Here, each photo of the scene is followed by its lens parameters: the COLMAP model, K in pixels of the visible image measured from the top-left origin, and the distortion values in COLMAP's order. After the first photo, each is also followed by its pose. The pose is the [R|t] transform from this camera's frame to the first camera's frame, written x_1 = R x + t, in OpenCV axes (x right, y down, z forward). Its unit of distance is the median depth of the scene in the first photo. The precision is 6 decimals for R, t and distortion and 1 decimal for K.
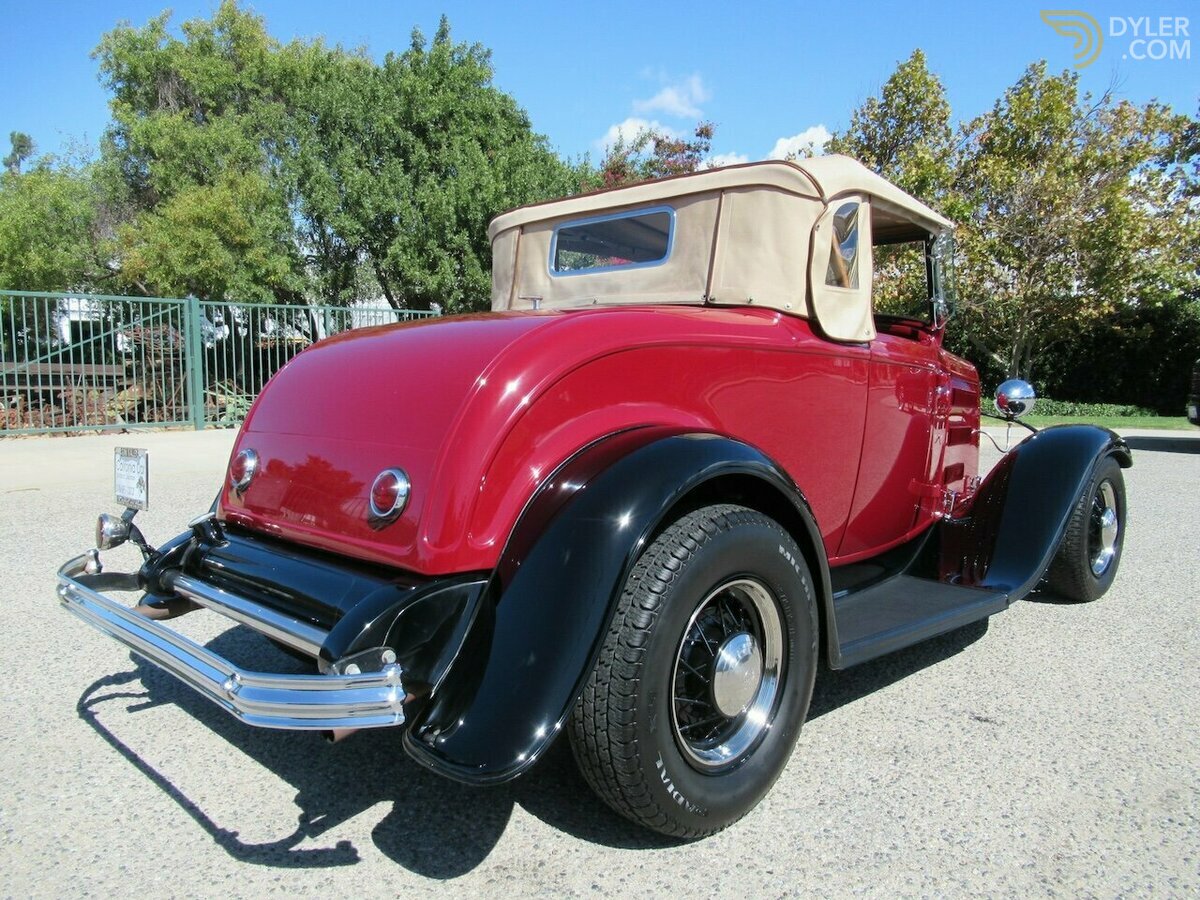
lens RADIAL K [[875.5, 0, 546.0], [0, 875.5, 434.0], [0, 0, 1]] dist [-0.000508, 0.001840]
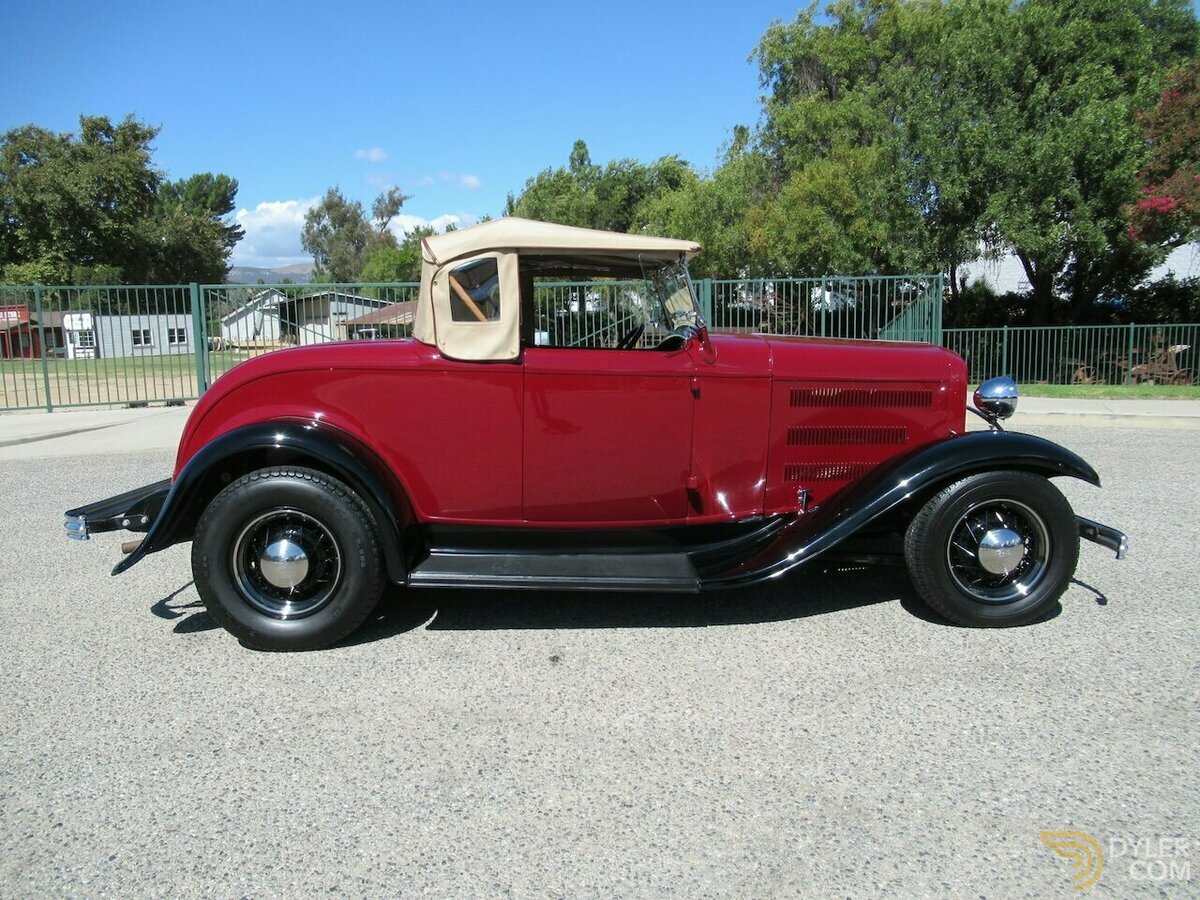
lens RADIAL K [[861.2, 0, 604.0], [0, 861.2, 452.4], [0, 0, 1]] dist [-0.000140, -0.006752]
pose [[0.740870, 0.077494, -0.667162, 0.143996], [-0.027962, 0.996019, 0.084641, -0.008784], [0.671066, -0.044053, 0.740088, 0.013627]]
